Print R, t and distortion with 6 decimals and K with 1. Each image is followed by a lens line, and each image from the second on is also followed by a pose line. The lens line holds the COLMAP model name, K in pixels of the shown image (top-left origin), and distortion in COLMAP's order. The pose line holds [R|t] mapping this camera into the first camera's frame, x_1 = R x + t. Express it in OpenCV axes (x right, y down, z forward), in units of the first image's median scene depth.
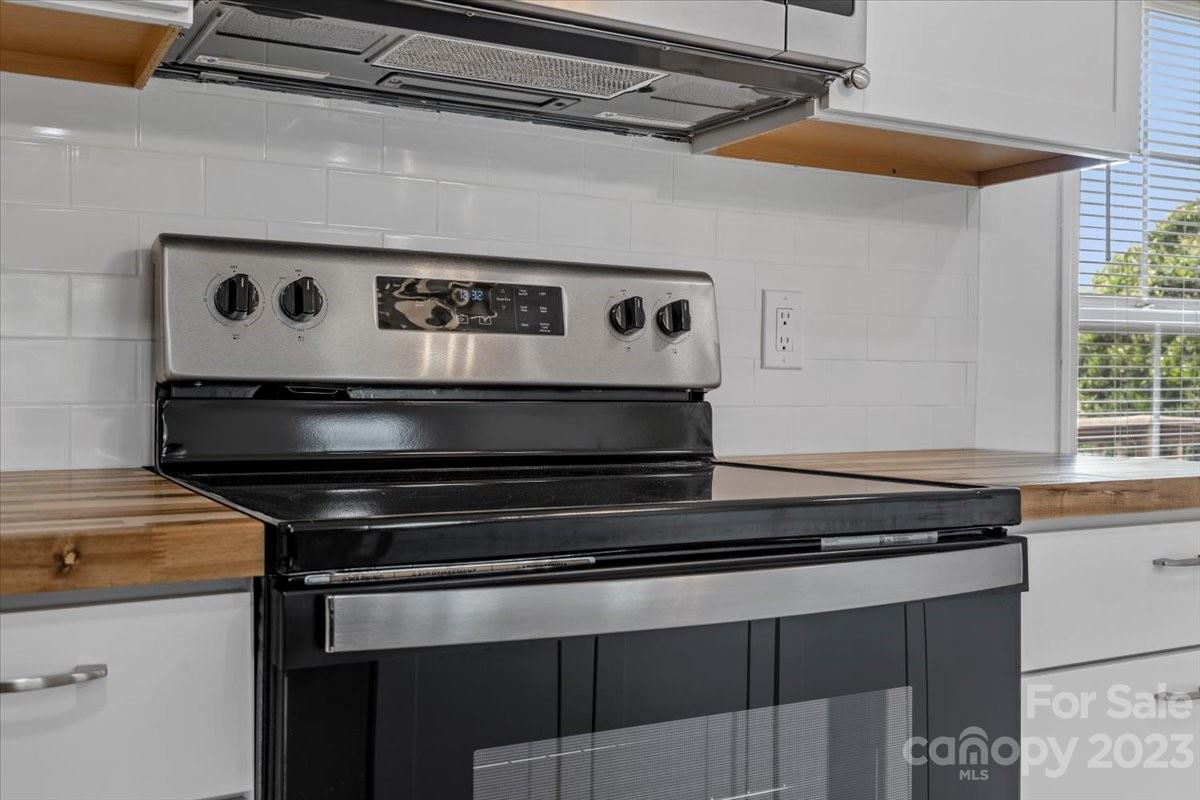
lens RADIAL K [[1208.4, 0, 602.8], [0, 1208.4, 396.4], [0, 0, 1]] dist [-0.010189, 0.000000]
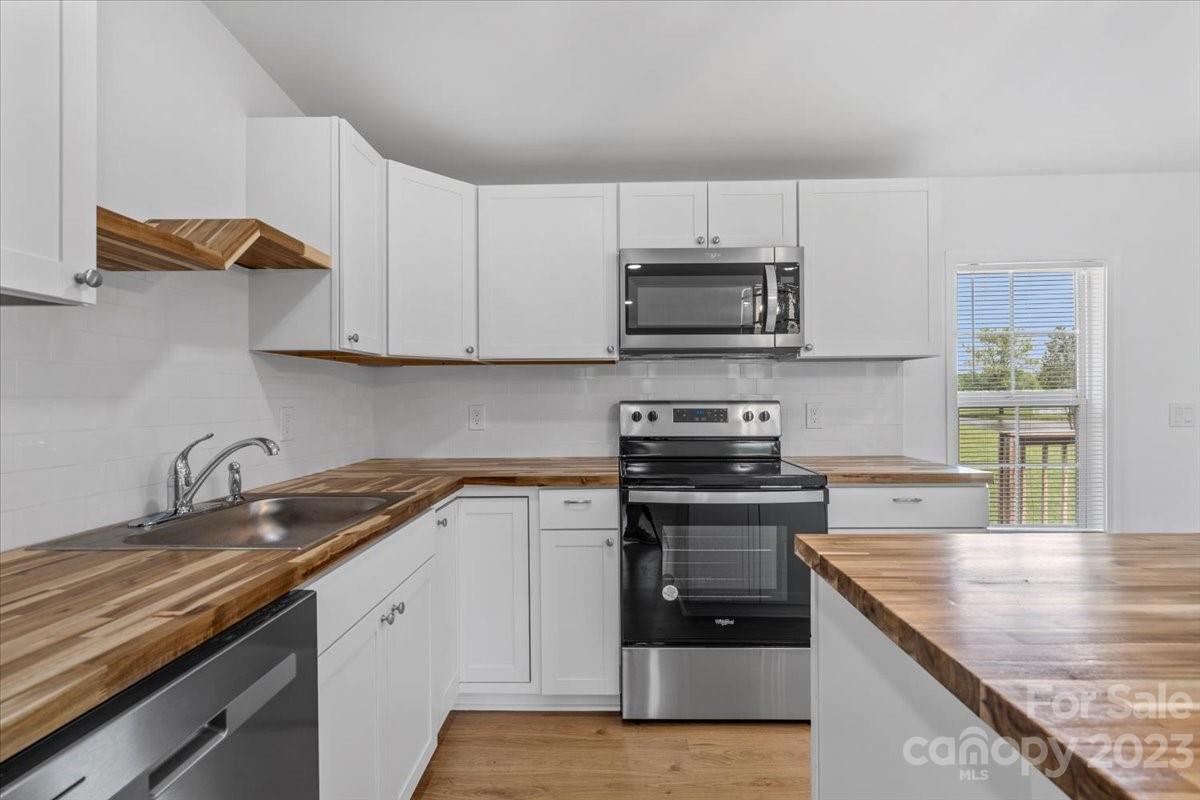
lens RADIAL K [[559.3, 0, 606.0], [0, 559.3, 397.1], [0, 0, 1]] dist [0.001003, 0.000763]
pose [[0.870256, -0.011457, -0.492467, 0.516224], [0.008823, 0.999932, -0.007672, -0.128090], [0.492521, 0.002332, 0.870297, -0.667953]]
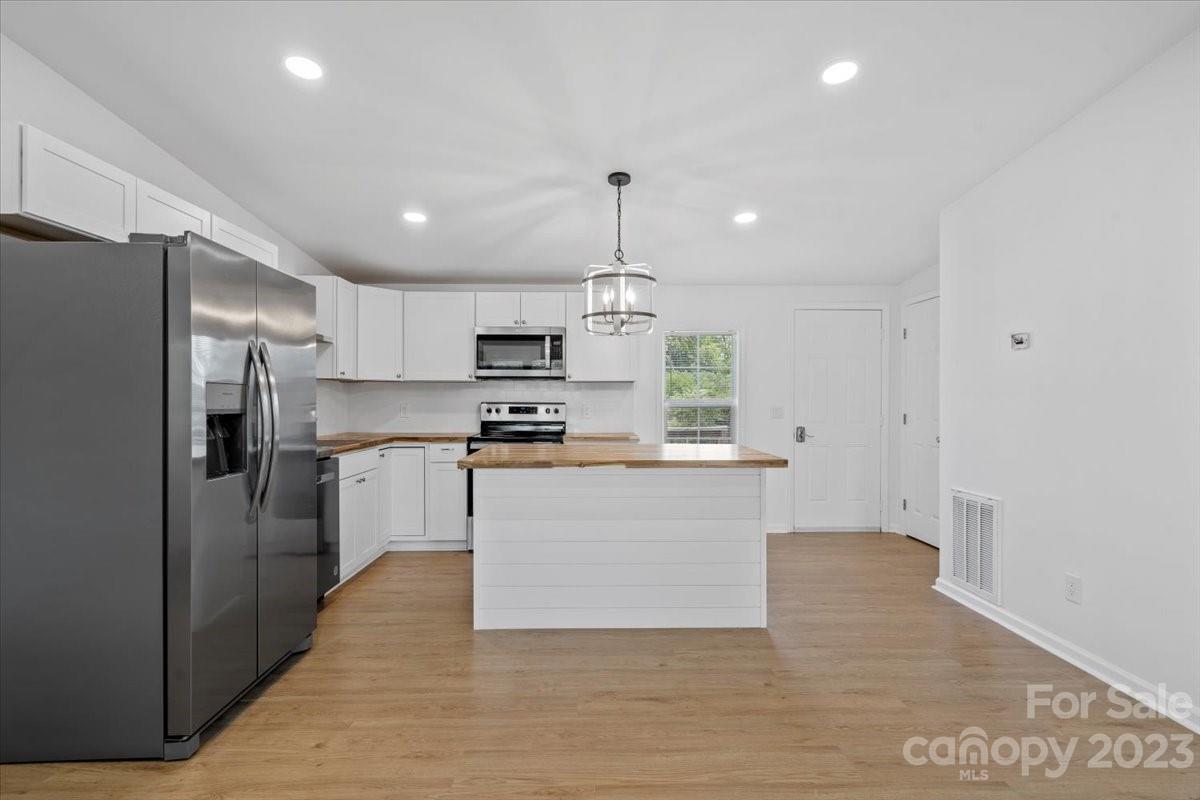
lens RADIAL K [[577.7, 0, 600.5], [0, 577.7, 398.6], [0, 0, 1]] dist [0.001124, 0.001202]
pose [[0.890395, -0.005971, -0.455150, 1.939611], [0.002075, 0.999957, -0.009060, -0.117722], [0.455185, 0.007123, 0.890369, -1.898632]]
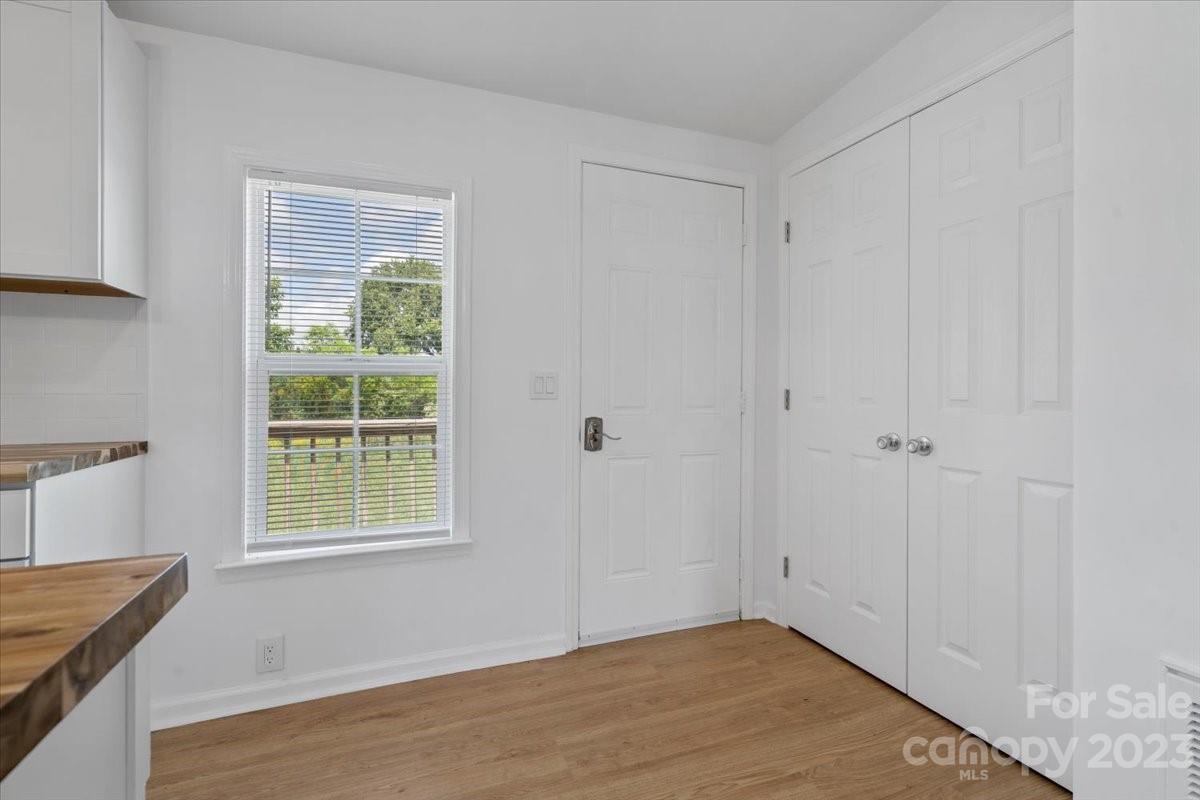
lens RADIAL K [[545.2, 0, 599.9], [0, 545.2, 389.0], [0, 0, 1]] dist [-0.004711, 0.003538]
pose [[0.992470, -0.004368, -0.122411, 1.614788], [0.003155, 0.999944, -0.010106, -0.037329], [0.122449, 0.009644, 0.992428, 0.361773]]
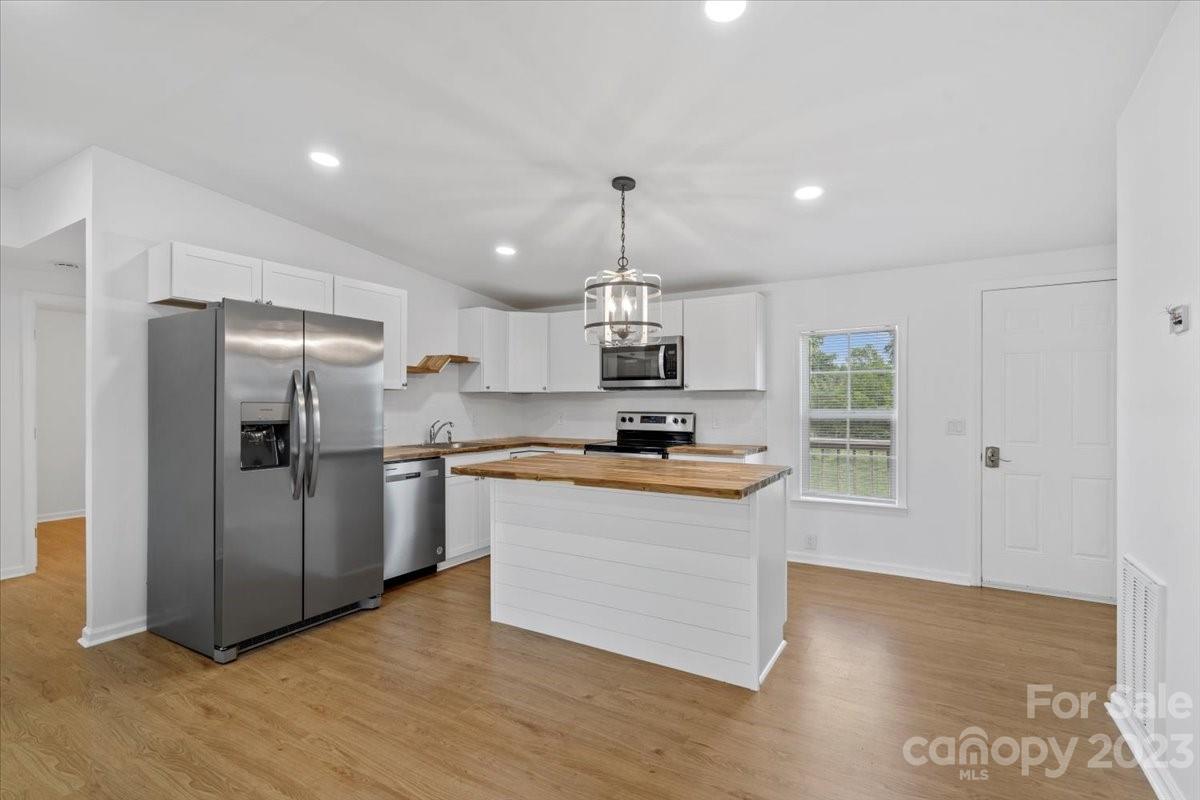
lens RADIAL K [[559.3, 0, 601.4], [0, 559.3, 401.4], [0, 0, 1]] dist [0.001003, 0.000763]
pose [[0.510909, -0.009234, -0.859585, 2.735986], [-0.001244, 0.999933, -0.011481, -0.153297], [0.859634, 0.006935, 0.510863, -1.005515]]
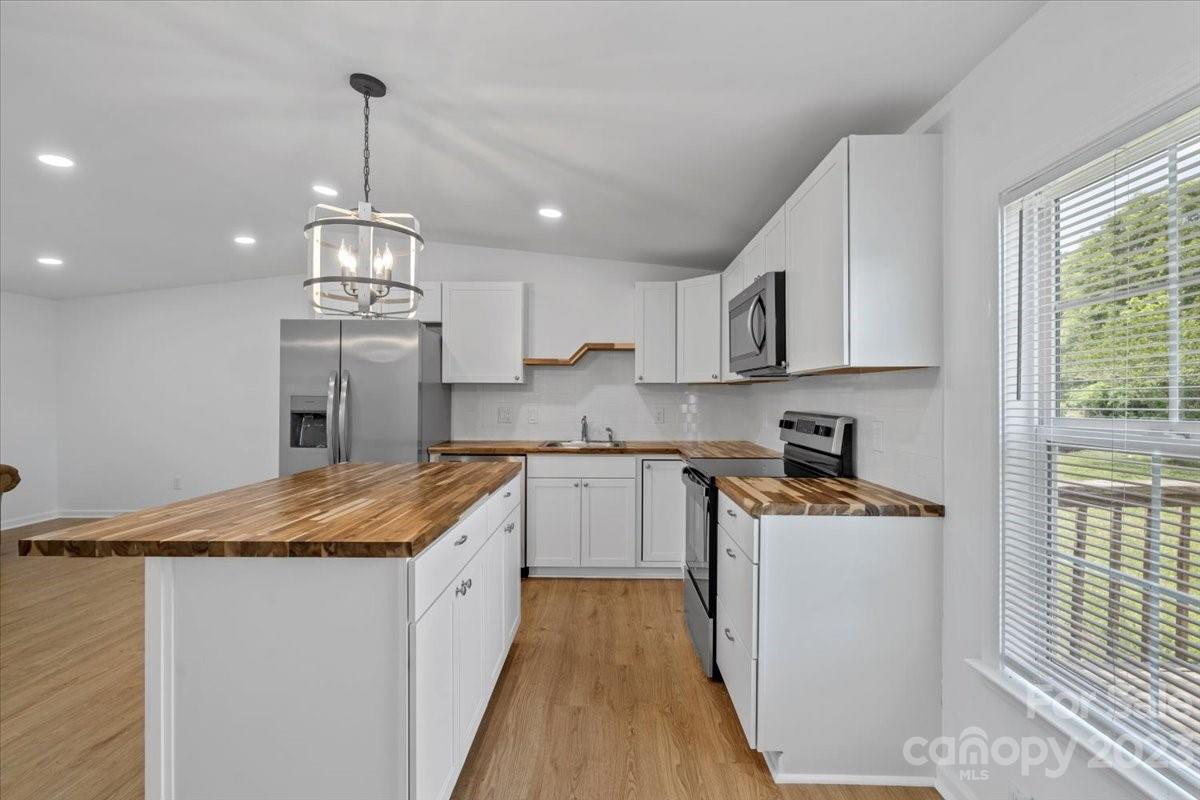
lens RADIAL K [[545.2, 0, 603.0], [0, 545.2, 400.2], [0, 0, 1]] dist [-0.004711, 0.003538]
pose [[-0.490225, -0.000834, -0.871596, 1.923474], [-0.008204, 0.999960, 0.003657, -0.173170], [0.871558, 0.008943, -0.490212, 1.376996]]
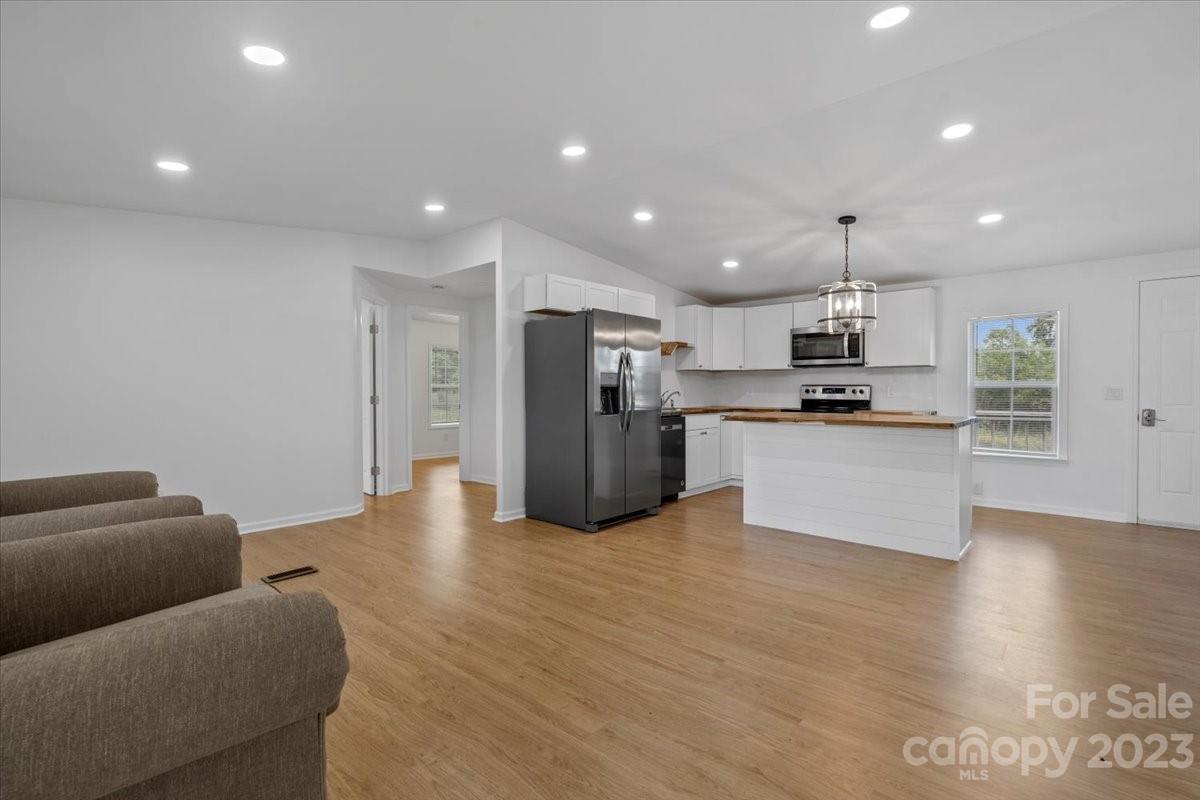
lens RADIAL K [[545.2, 0, 600.3], [0, 545.2, 393.3], [0, 0, 1]] dist [-0.004711, 0.003538]
pose [[0.337125, 0.000540, -0.941460, 3.296545], [-0.001572, 0.999999, 0.000011, -0.057683], [0.941459, 0.001476, 0.337125, -2.104241]]
